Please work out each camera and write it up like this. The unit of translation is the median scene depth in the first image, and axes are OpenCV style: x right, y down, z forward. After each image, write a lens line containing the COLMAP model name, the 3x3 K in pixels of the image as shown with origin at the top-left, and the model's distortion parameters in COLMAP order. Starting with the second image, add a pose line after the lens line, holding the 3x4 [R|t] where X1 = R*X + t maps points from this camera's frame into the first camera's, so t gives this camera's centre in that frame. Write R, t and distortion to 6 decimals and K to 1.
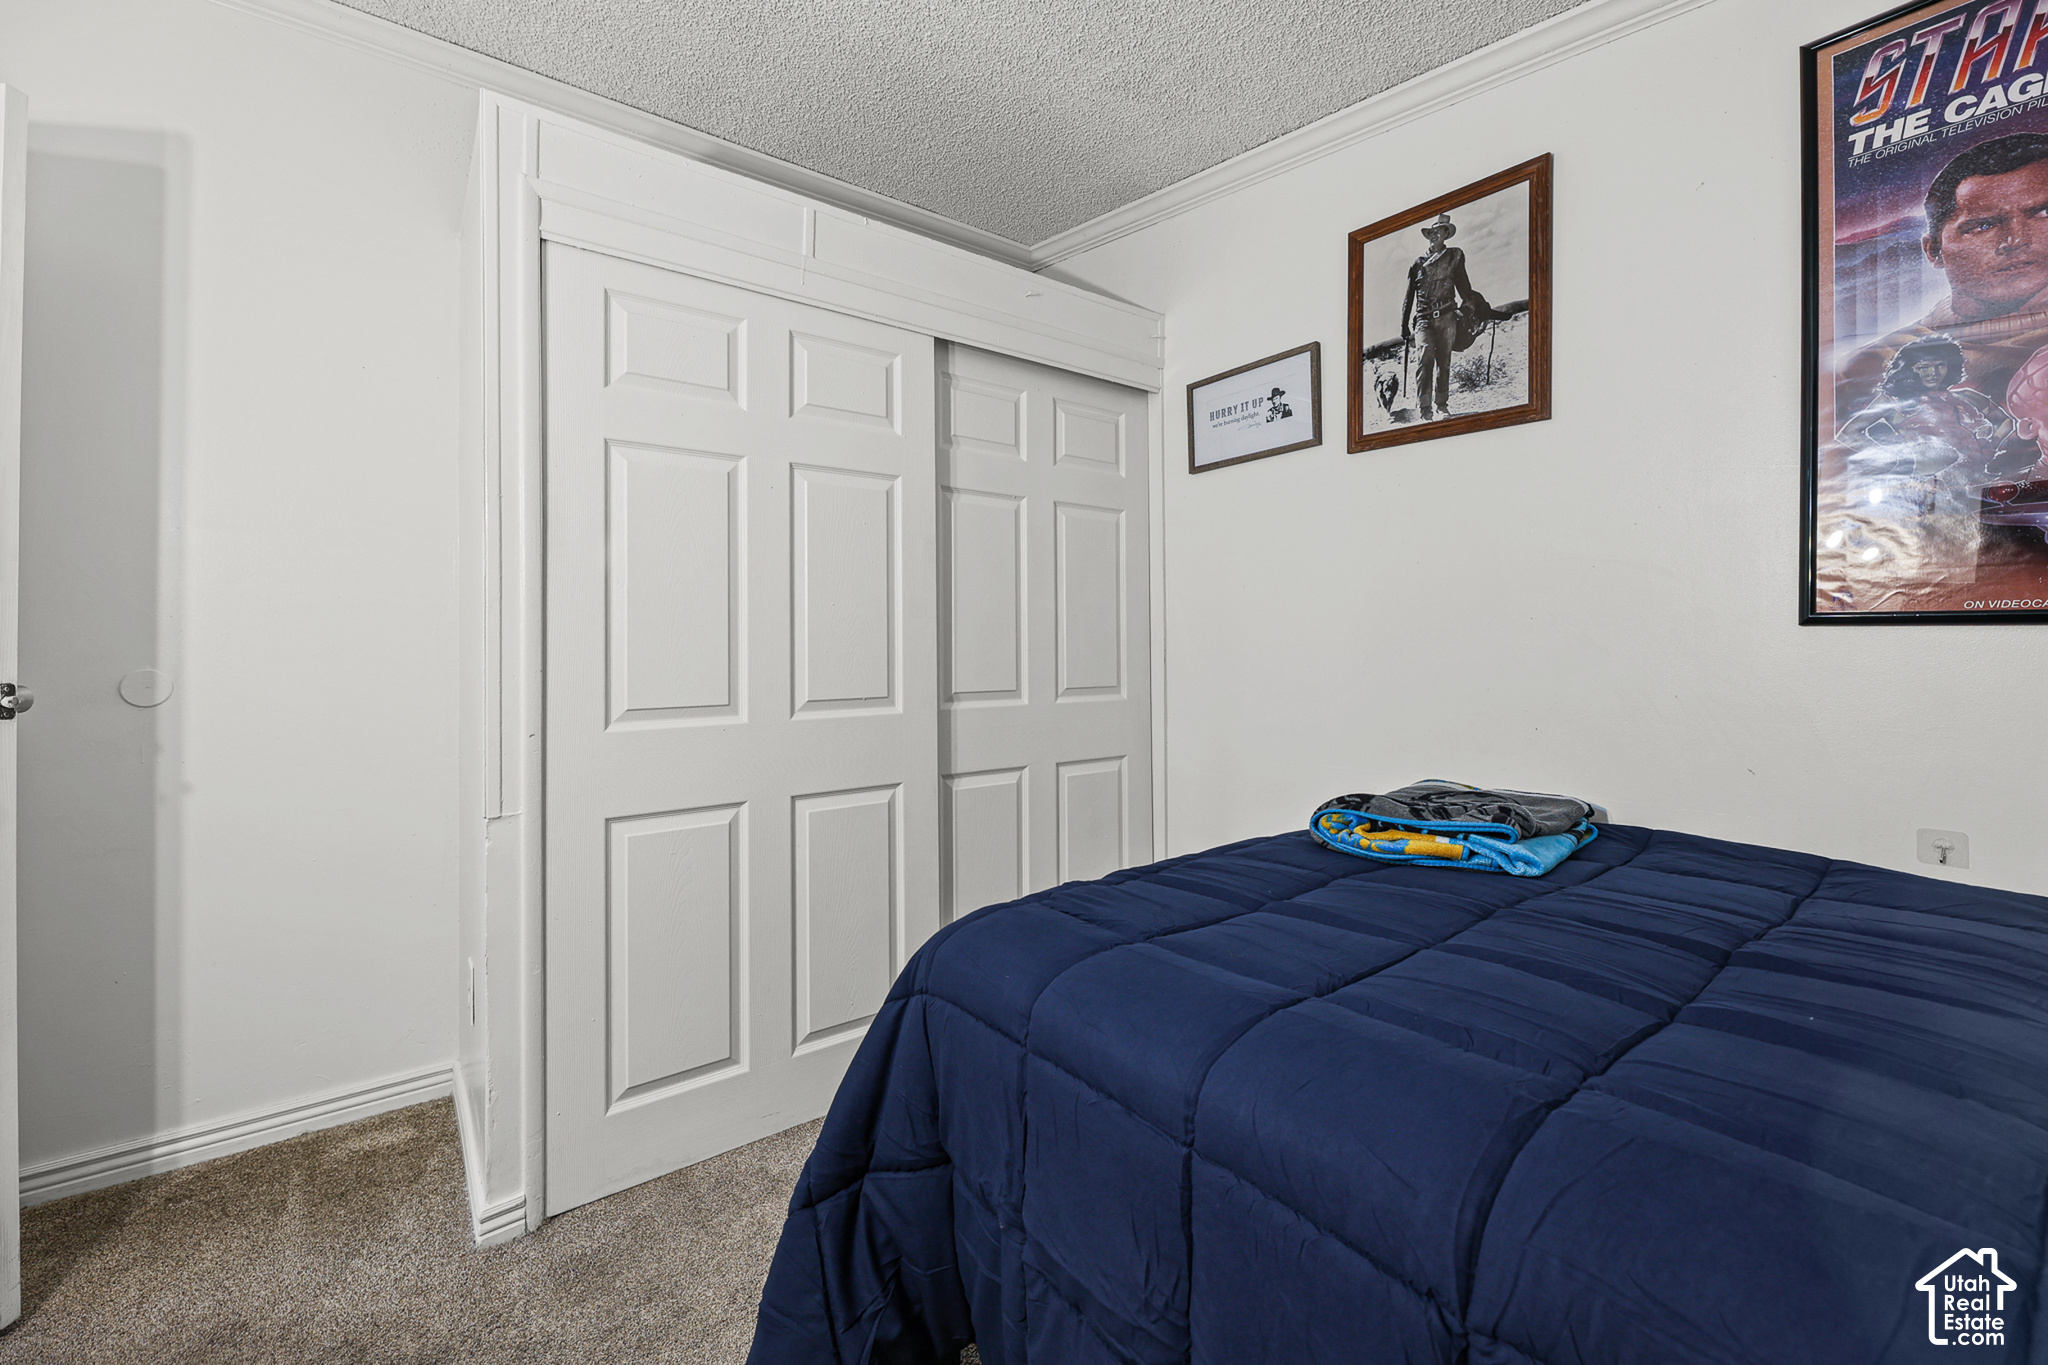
lens RADIAL K [[842.7, 0, 1018.8], [0, 842.7, 637.7], [0, 0, 1]] dist [0.006129, -0.003535]
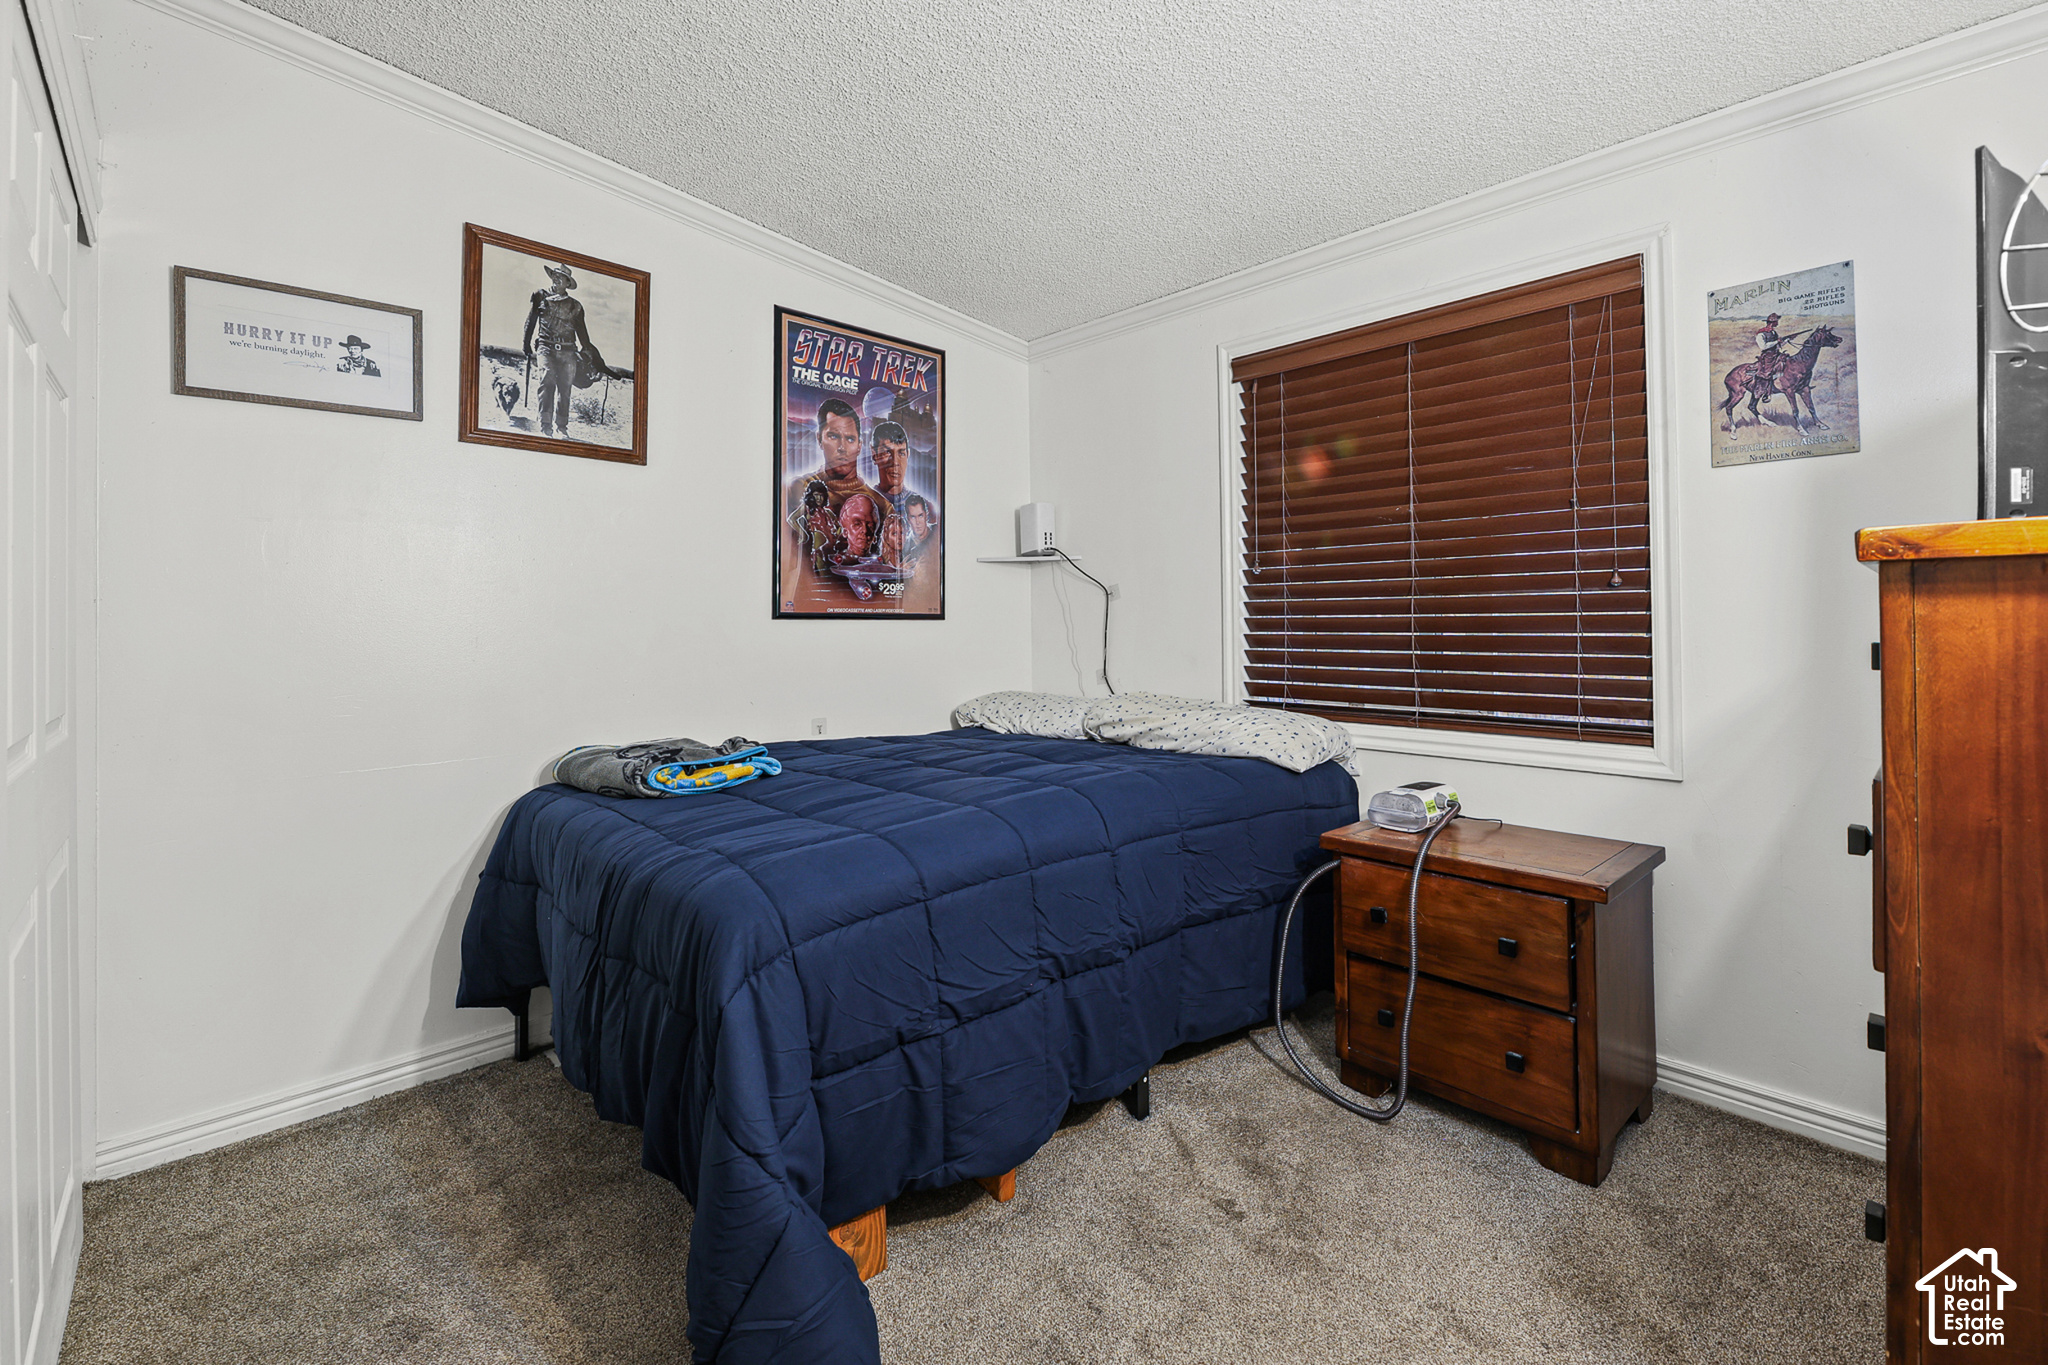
lens RADIAL K [[884.1, 0, 1022.9], [0, 884.1, 623.6], [0, 0, 1]] dist [0.001258, 0.000078]
pose [[-0.101531, 0.006587, 0.994811, -0.777168], [0.008623, 0.999946, -0.005741, 0.008122], [-0.994795, 0.007996, -0.101582, 0.495245]]
